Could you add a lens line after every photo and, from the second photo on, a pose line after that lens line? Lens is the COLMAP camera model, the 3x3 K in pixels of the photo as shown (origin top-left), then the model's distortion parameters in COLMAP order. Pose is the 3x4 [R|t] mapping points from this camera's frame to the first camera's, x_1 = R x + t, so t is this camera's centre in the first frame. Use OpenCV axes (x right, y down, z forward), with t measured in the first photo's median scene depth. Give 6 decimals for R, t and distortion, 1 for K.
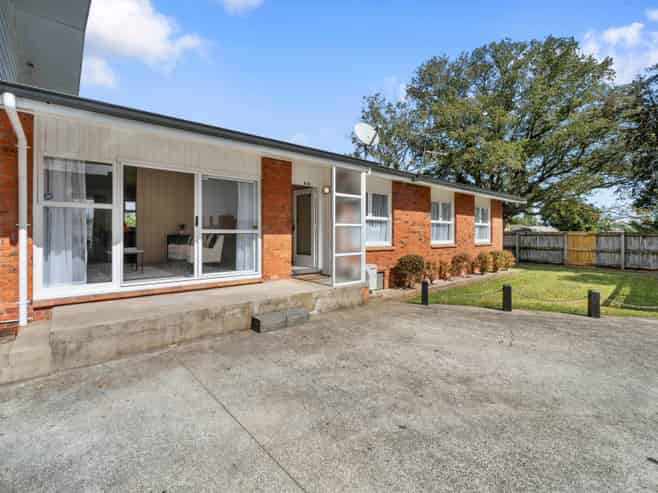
lens RADIAL K [[297.9, 0, 327.5], [0, 297.9, 246.8], [0, 0, 1]] dist [-0.002887, -0.000031]
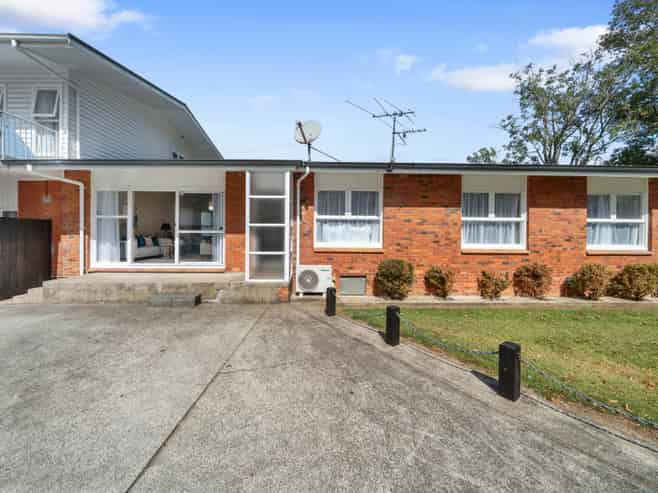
lens RADIAL K [[264.8, 0, 328.6], [0, 264.8, 248.4], [0, 0, 1]] dist [-0.005937, -0.000225]
pose [[0.784615, 0.032281, -0.619142, 0.859459], [-0.031941, 0.999422, 0.011632, -0.009034], [0.619160, 0.010649, 0.785193, 0.425500]]
